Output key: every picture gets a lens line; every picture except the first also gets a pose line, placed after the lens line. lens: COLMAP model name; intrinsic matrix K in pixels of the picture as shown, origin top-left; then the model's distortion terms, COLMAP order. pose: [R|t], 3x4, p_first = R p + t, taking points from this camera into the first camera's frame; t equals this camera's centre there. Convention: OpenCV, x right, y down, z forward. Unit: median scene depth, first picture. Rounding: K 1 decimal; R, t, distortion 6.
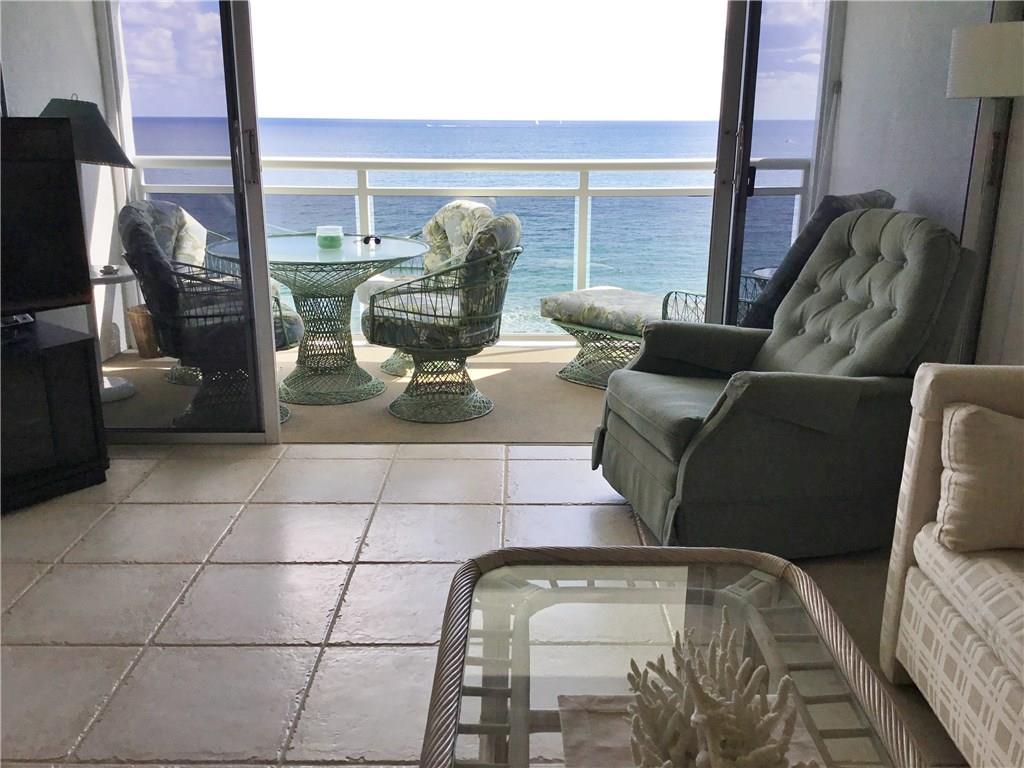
lens RADIAL K [[919.4, 0, 515.6], [0, 919.4, 378.4], [0, 0, 1]] dist [0.142418, -0.286879]
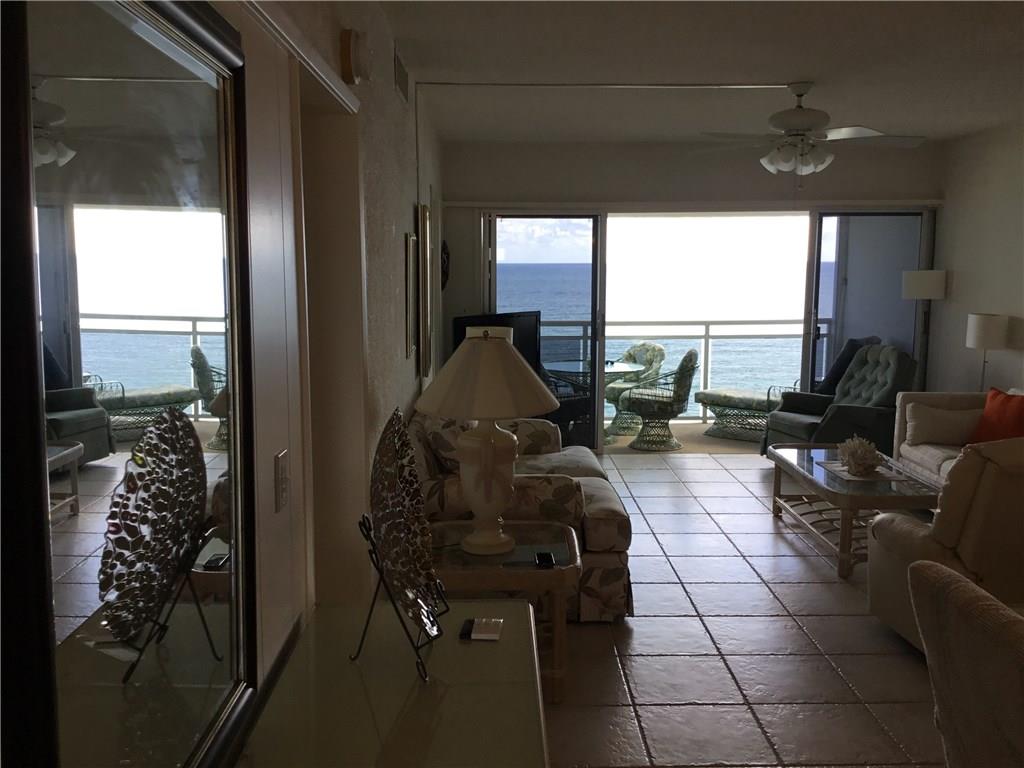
lens RADIAL K [[932.1, 0, 512.0], [0, 932.1, 384.0], [0, 0, 1]] dist [0.157226, -0.198008]
pose [[0.999749, -0.009195, 0.020411, -0.474550], [0.011979, 0.989973, -0.140749, 0.198239], [-0.018912, 0.140958, 0.989835, -1.095268]]
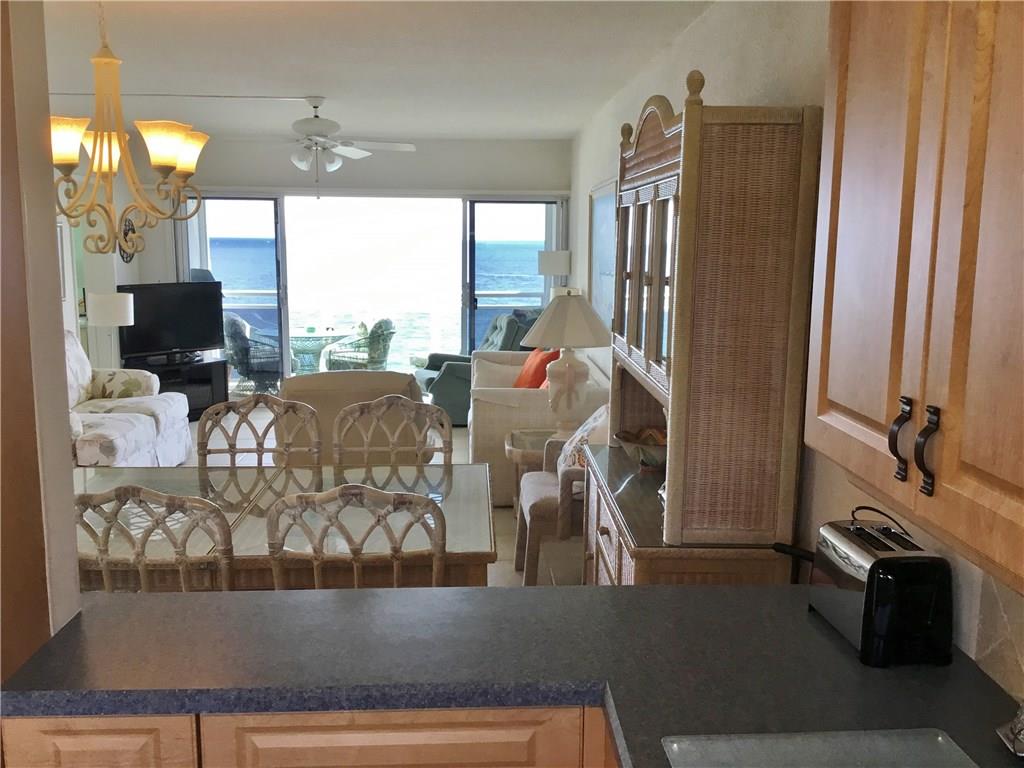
lens RADIAL K [[956.3, 0, 512.0], [0, 956.3, 384.0], [0, 0, 1]] dist [0.160271, 0.001696]
pose [[0.999073, -0.004697, 0.042794, 0.206765], [0.009762, 0.992855, -0.118928, 0.296443], [-0.041930, 0.119236, 0.991980, -1.465590]]
